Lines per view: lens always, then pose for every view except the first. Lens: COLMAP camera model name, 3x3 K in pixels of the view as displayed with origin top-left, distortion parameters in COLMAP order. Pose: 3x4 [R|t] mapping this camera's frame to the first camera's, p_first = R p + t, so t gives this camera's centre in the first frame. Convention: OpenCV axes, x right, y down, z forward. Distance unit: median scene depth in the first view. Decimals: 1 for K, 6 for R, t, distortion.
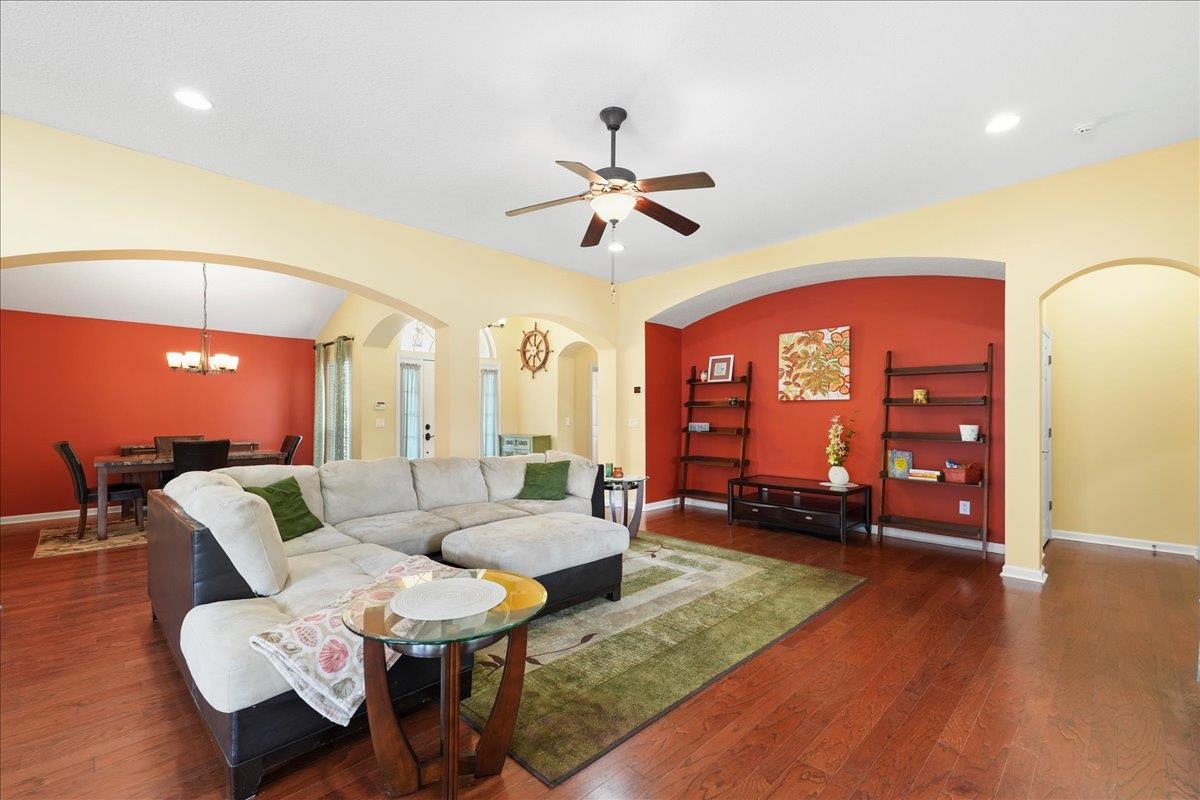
lens RADIAL K [[510.5, 0, 605.4], [0, 510.5, 410.6], [0, 0, 1]] dist [0.000240, -0.000287]
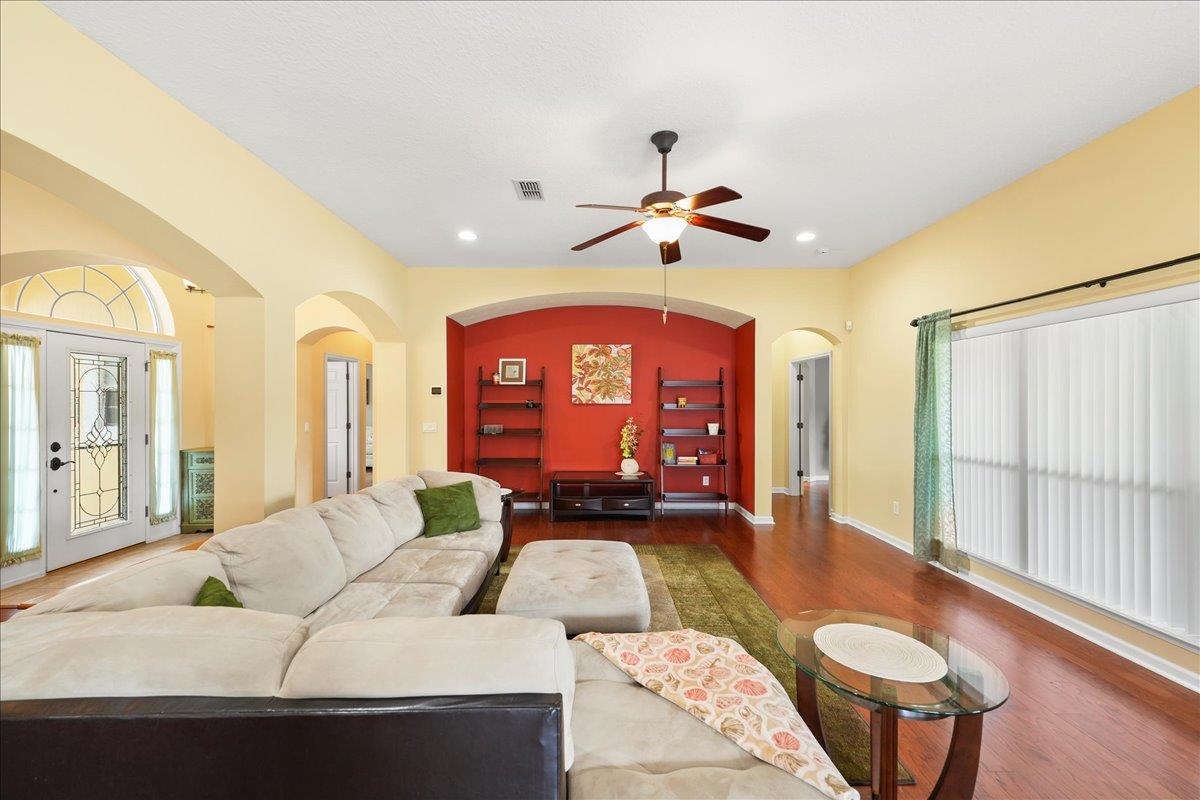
lens RADIAL K [[484.4, 0, 602.4], [0, 484.4, 398.8], [0, 0, 1]] dist [0.015067, 0.000156]
pose [[0.702928, 0.004067, 0.711250, -0.384659], [-0.005264, 0.999986, -0.000516, -0.030900], [-0.711242, -0.003381, 0.702939, 0.209957]]
